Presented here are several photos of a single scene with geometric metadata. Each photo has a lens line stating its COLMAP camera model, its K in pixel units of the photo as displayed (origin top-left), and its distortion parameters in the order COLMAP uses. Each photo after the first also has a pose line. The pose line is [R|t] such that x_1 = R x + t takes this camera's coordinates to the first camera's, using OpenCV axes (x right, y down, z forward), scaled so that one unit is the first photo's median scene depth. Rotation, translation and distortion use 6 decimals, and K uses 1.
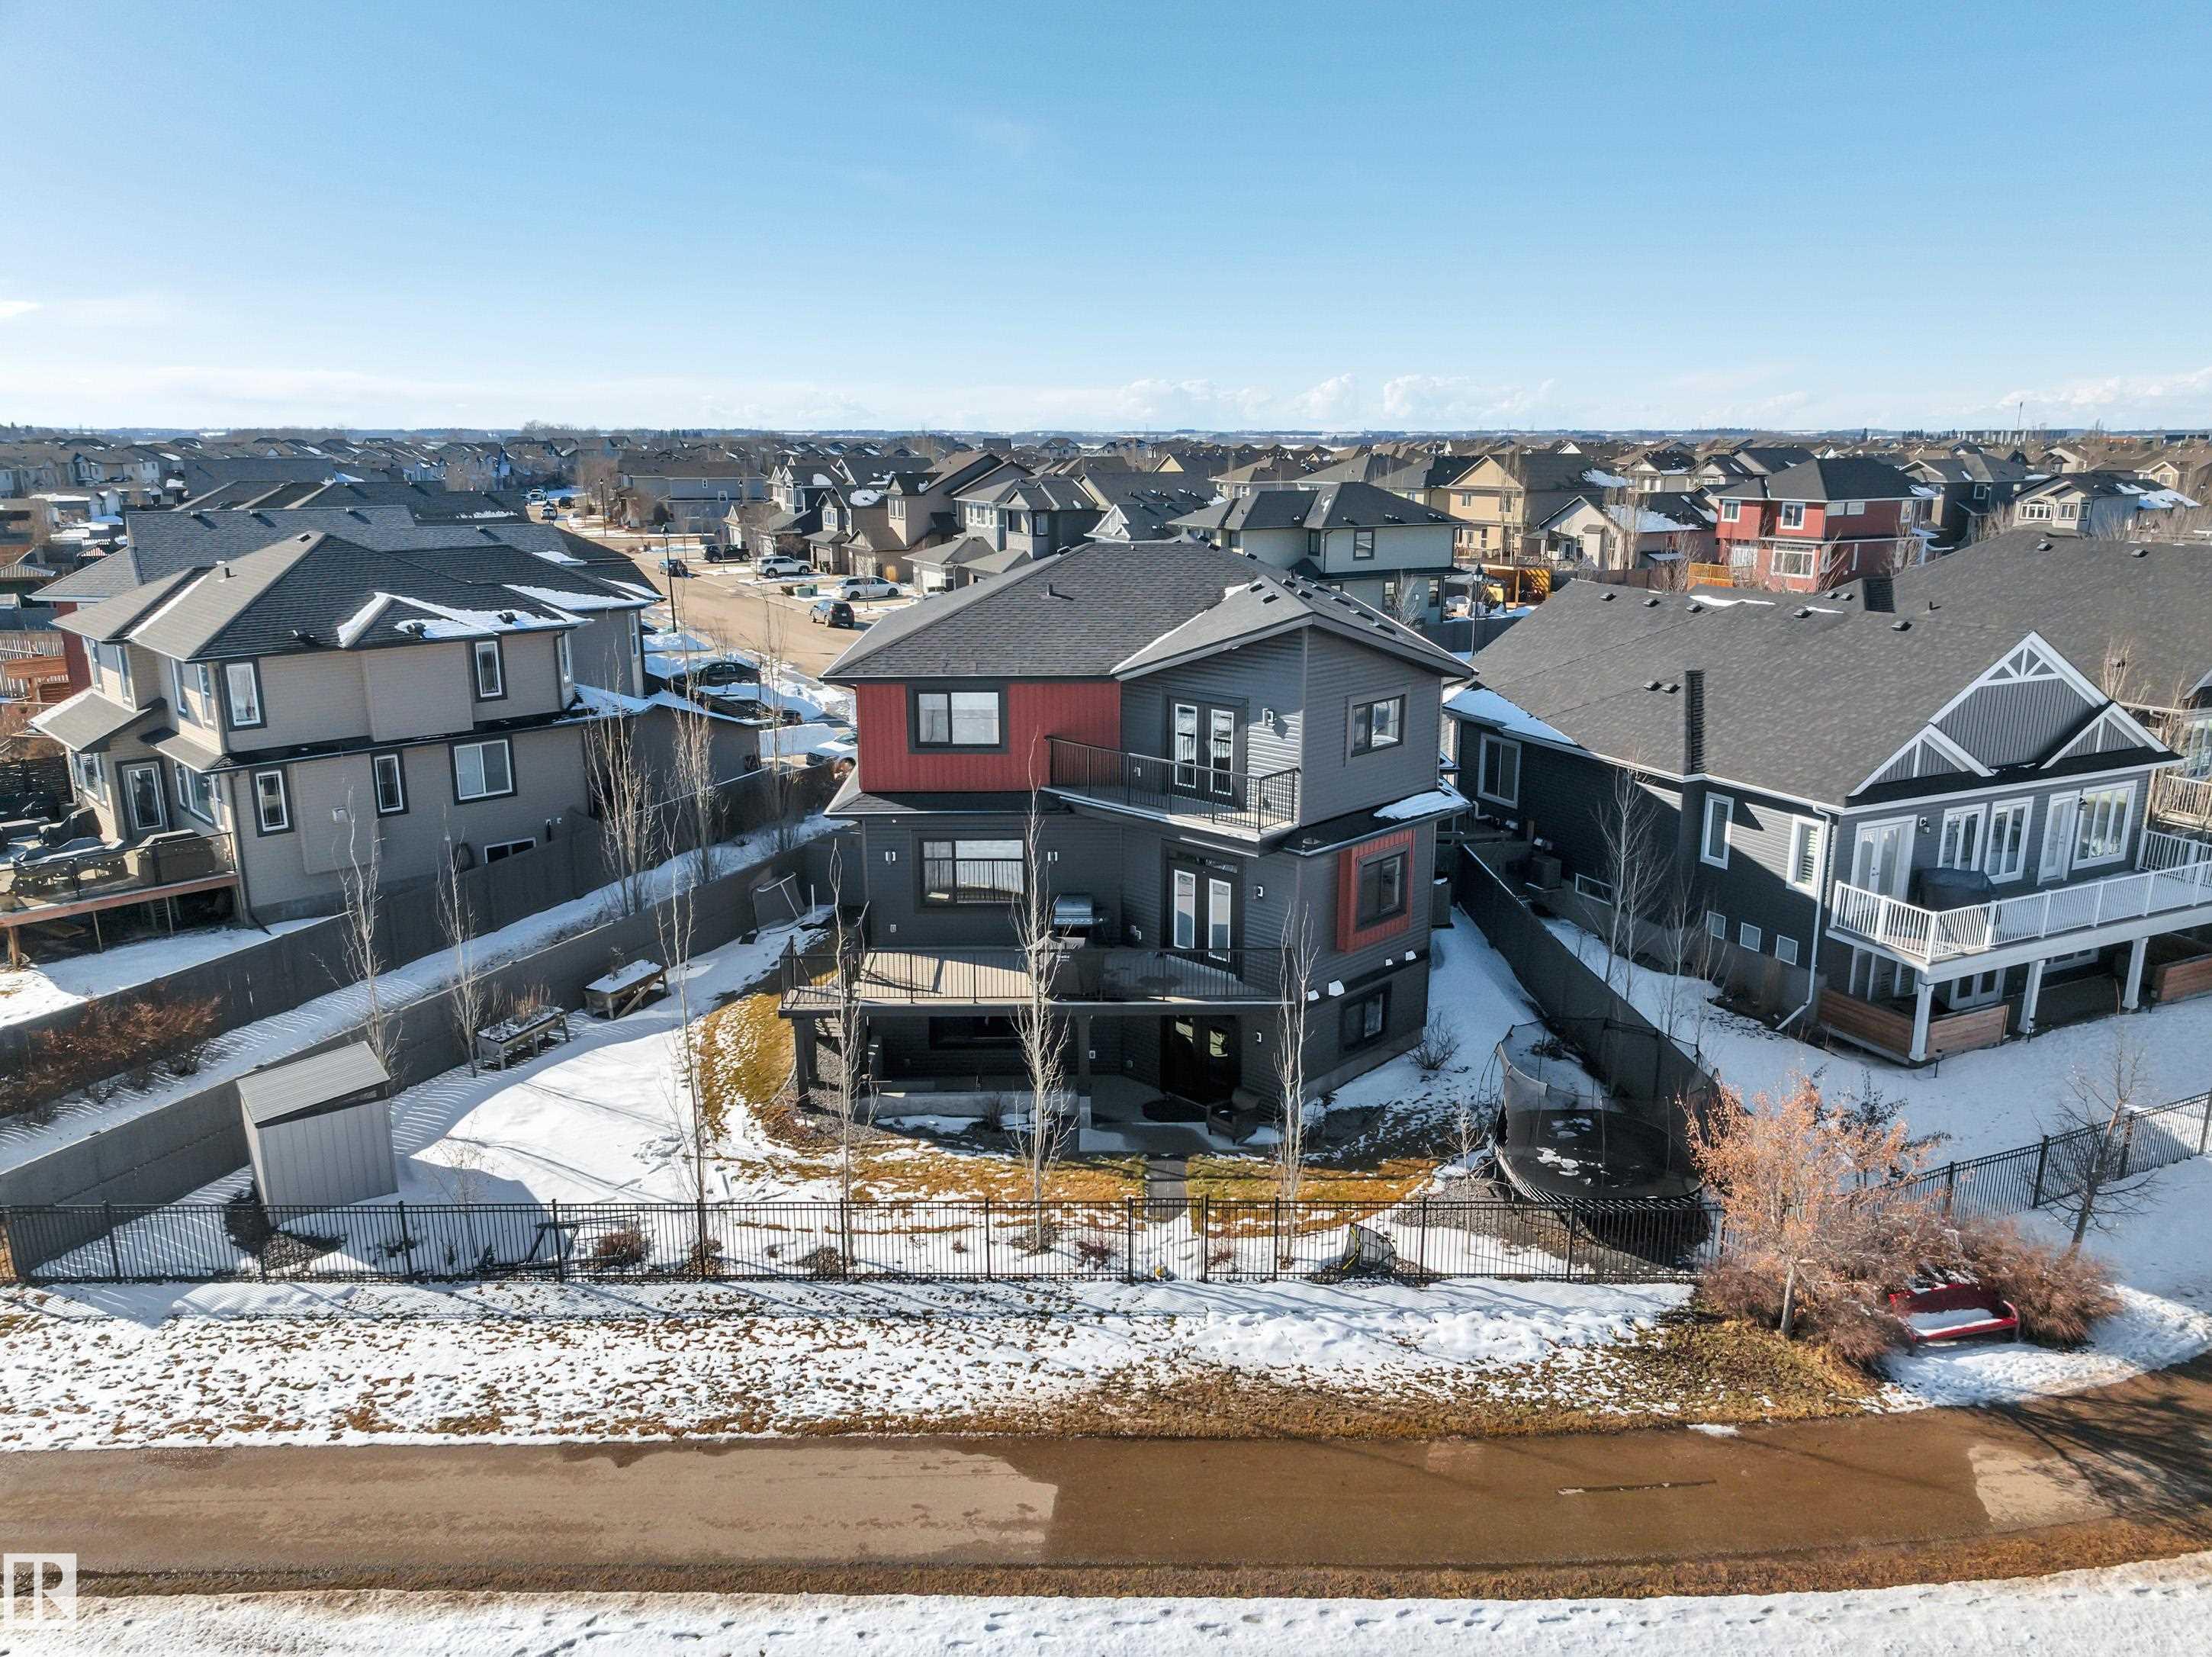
lens RADIAL K [[1555.4, 0, 1112.9], [0, 1555.4, 821.3], [0, 0, 1]] dist [0.010379, 0.004698]
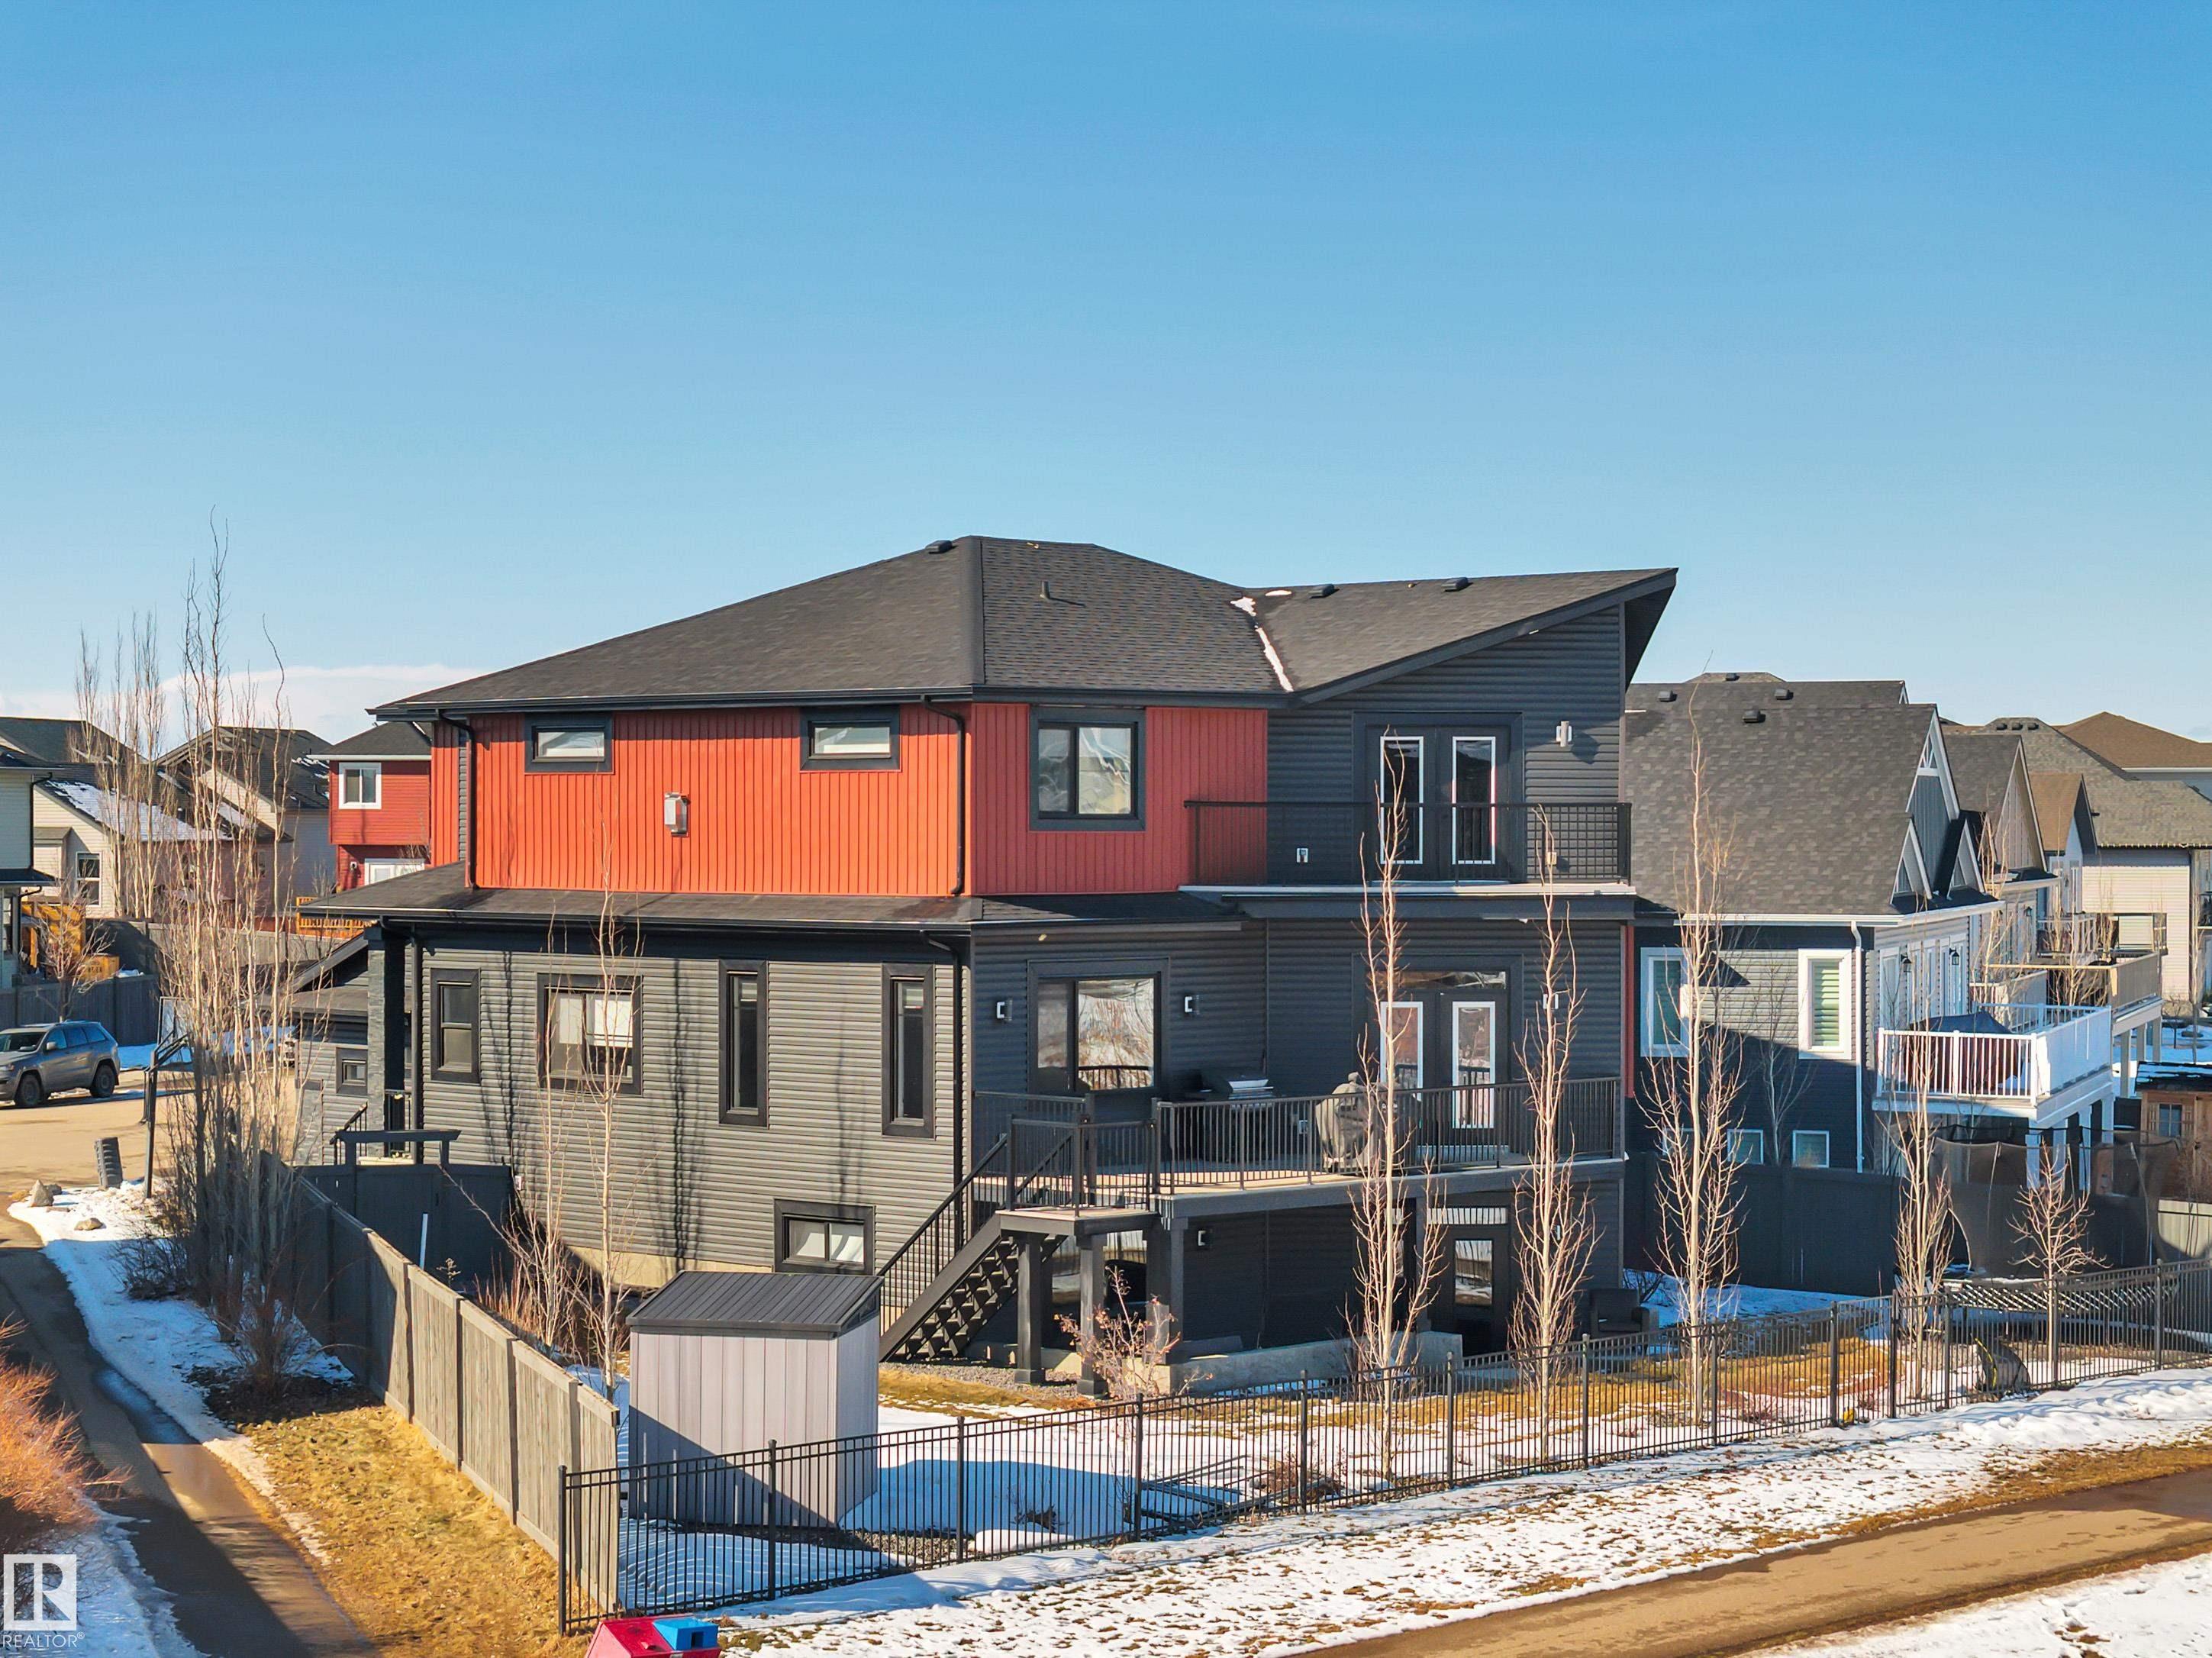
lens RADIAL K [[4529.8, 0, 1106.0], [0, 4529.8, 829.0], [0, 0, 1]] dist [-0.062733, 0.547704]
pose [[0.696672, 0.002528, 0.717385, -1.608003], [0.170118, 0.970889, -0.168628, 0.301934], [-0.696927, 0.239518, 0.675961, -0.222180]]
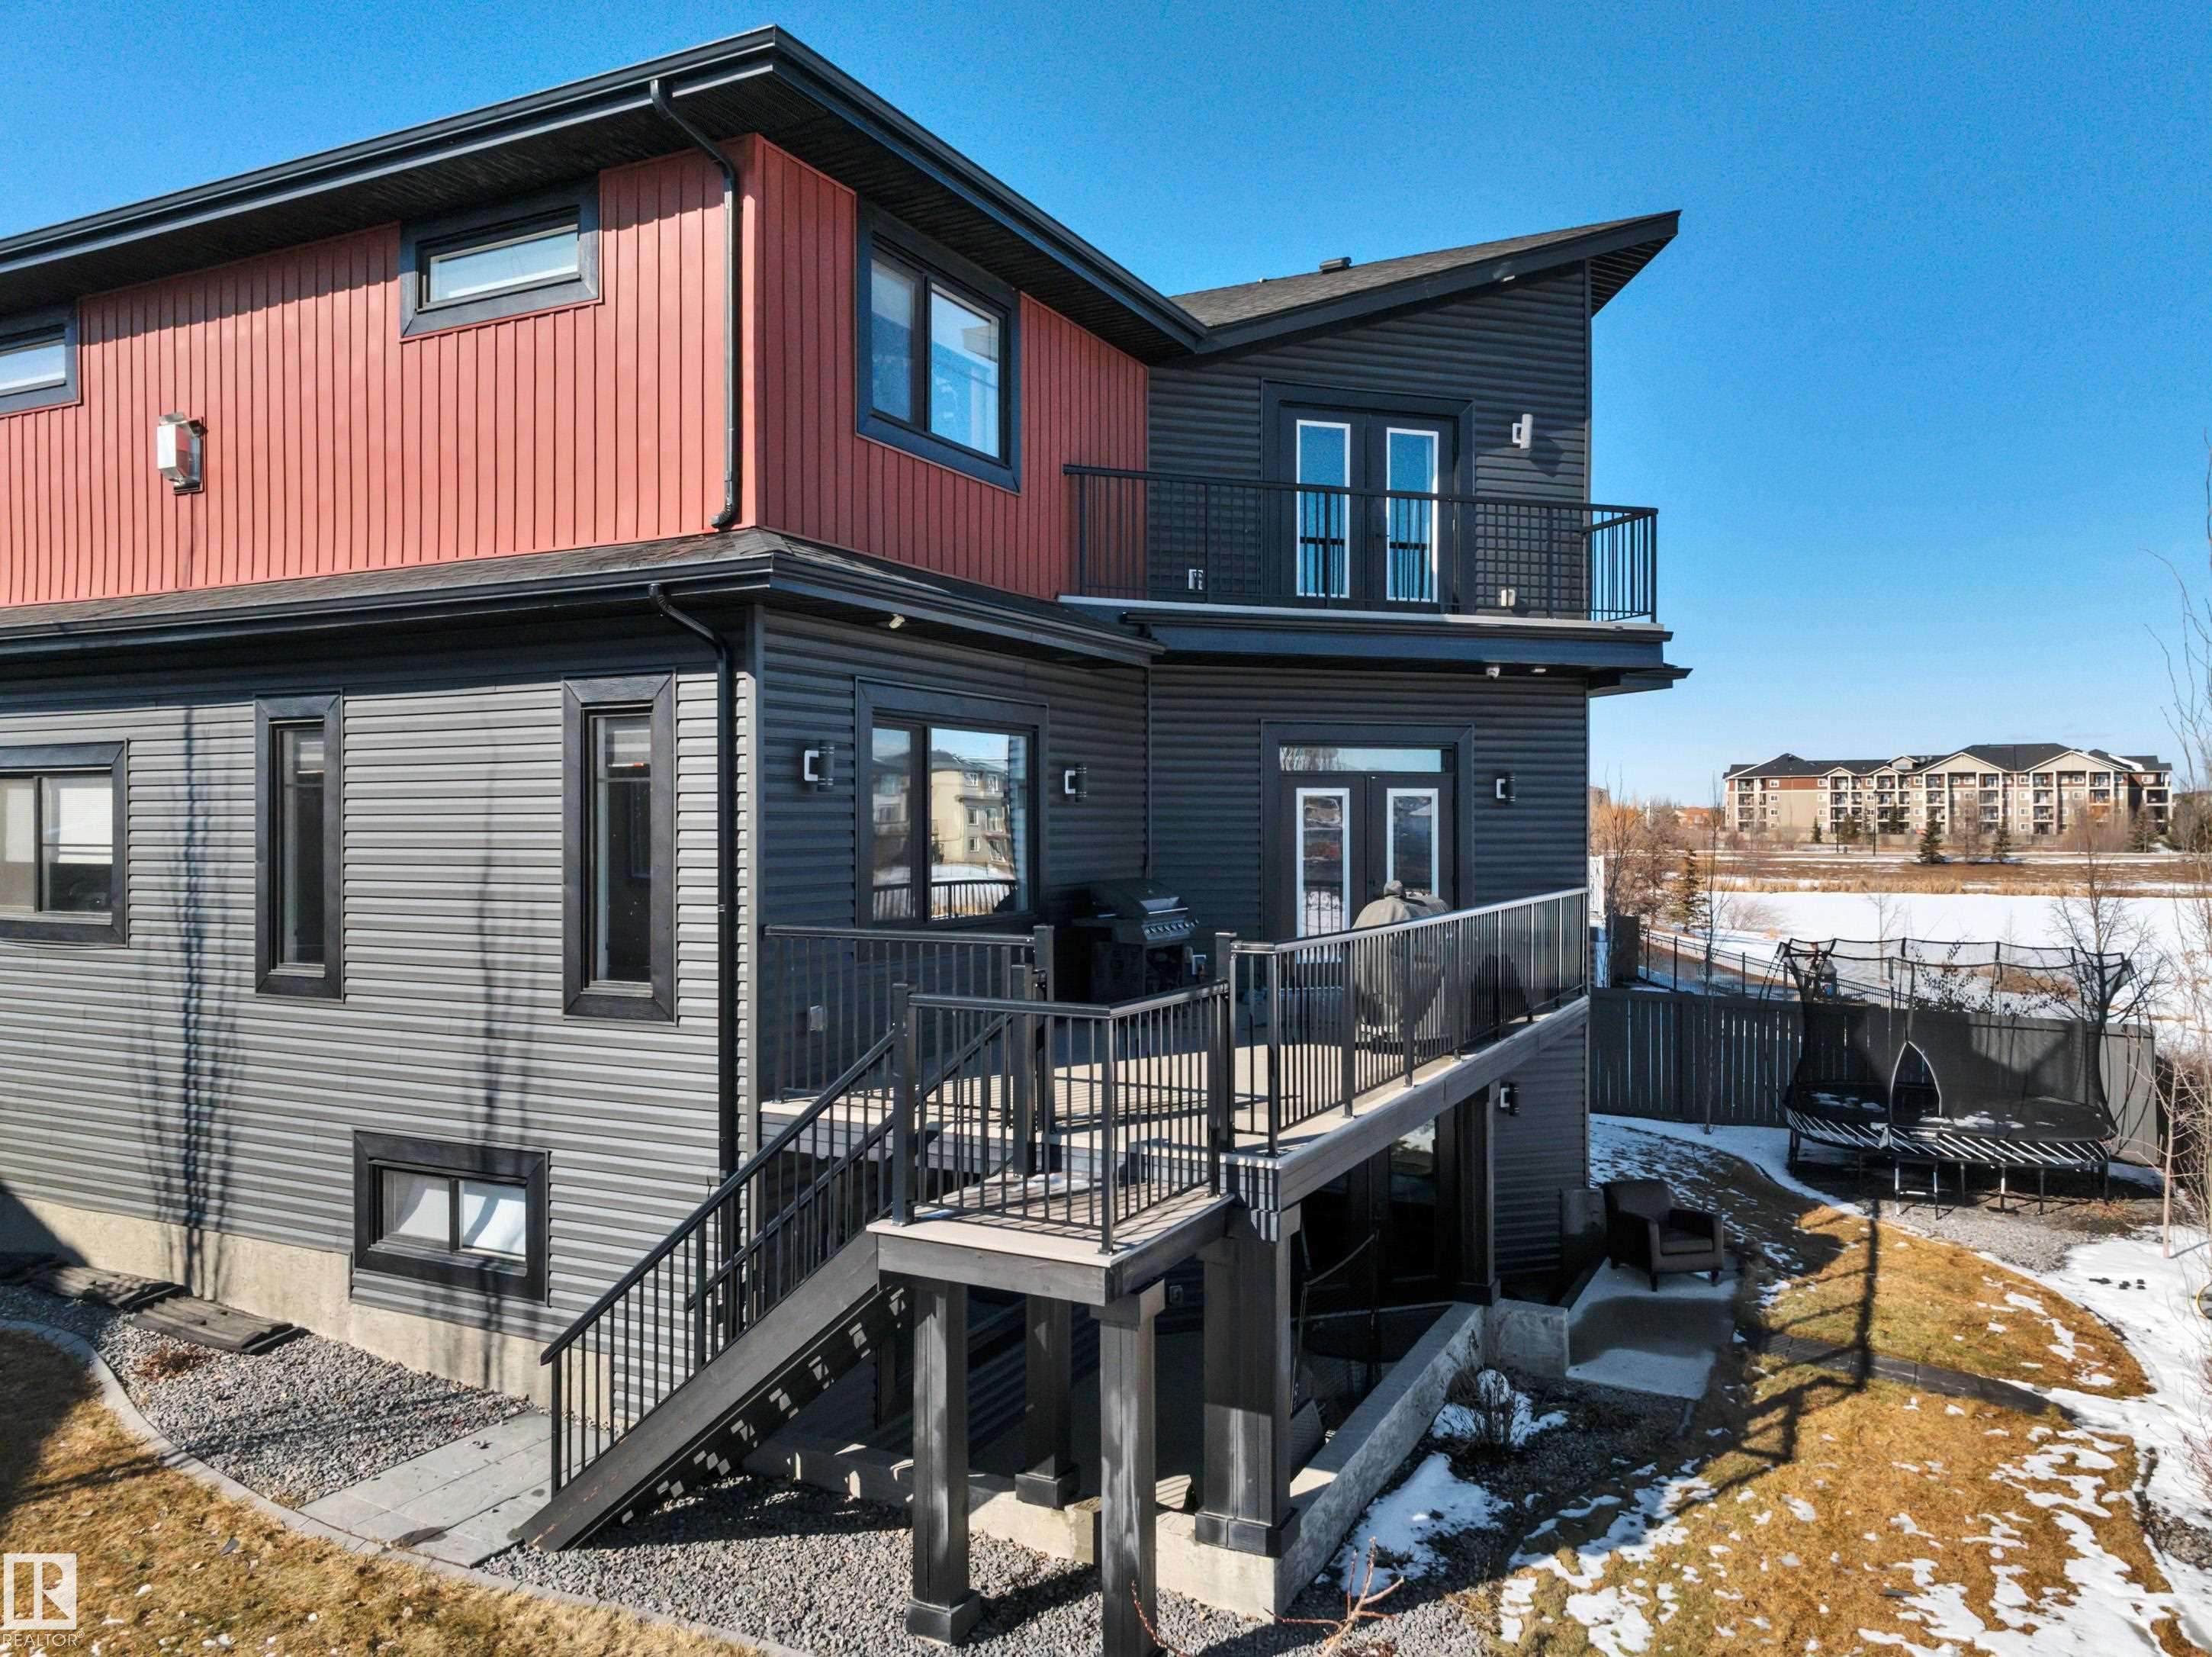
lens RADIAL K [[1555.4, 0, 1112.9], [0, 1555.4, 821.3], [0, 0, 1]] dist [0.010379, 0.004698]
pose [[0.466213, 0.001781, 0.884671, -0.458205], [0.215147, 0.969747, -0.115333, 0.097047], [-0.858113, 0.244104, 0.451726, 0.994963]]
